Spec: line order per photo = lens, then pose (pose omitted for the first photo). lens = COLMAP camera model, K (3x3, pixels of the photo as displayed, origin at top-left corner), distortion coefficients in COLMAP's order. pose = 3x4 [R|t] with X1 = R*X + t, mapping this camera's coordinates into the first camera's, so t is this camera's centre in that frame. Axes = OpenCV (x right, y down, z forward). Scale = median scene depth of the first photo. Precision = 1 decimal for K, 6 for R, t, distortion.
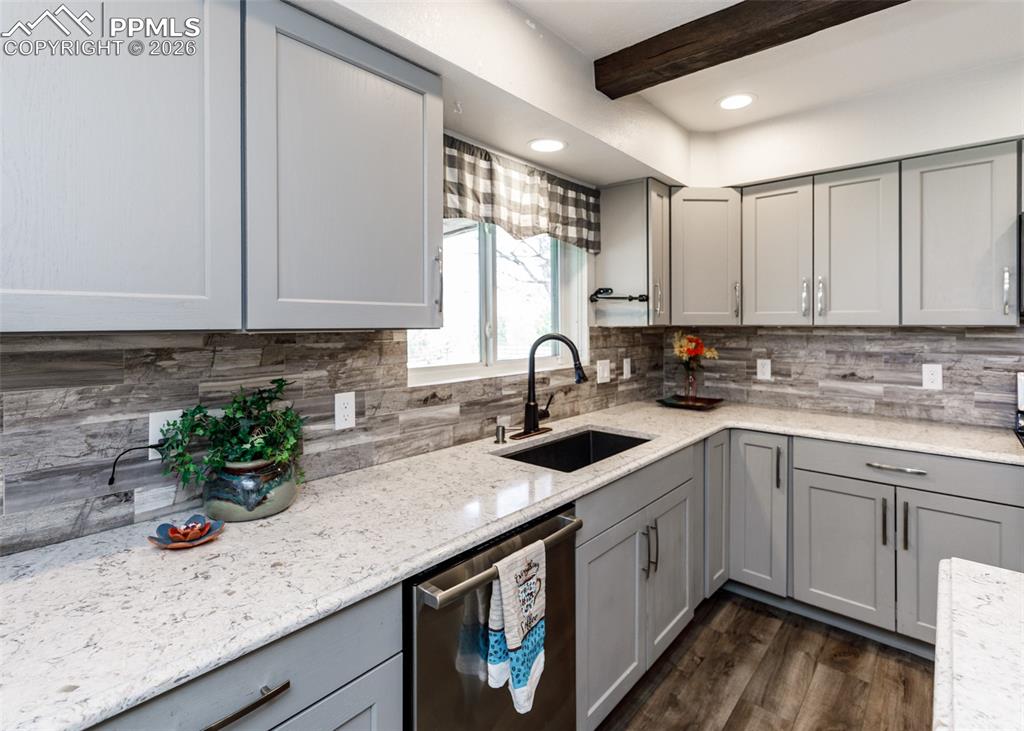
lens RADIAL K [[501.9, 0, 512.0], [0, 501.9, 324.6], [0, 0, 1]] dist [0.001351, 0.000139]
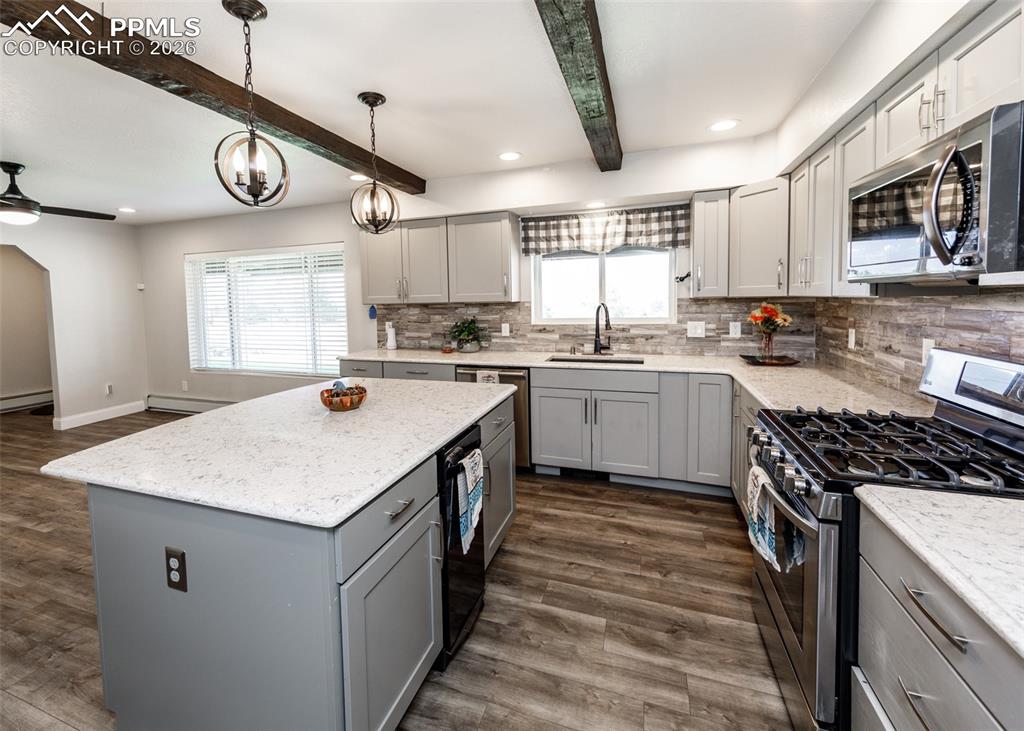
lens RADIAL K [[427.9, 0, 487.2], [0, 427.9, 326.8], [0, 0, 1]] dist [0.000724, -0.000115]
pose [[0.365159, 0.054645, -0.929340, 1.328408], [0.020329, 0.997570, 0.066644, -0.009062], [0.930723, -0.043229, 0.363161, 0.002297]]
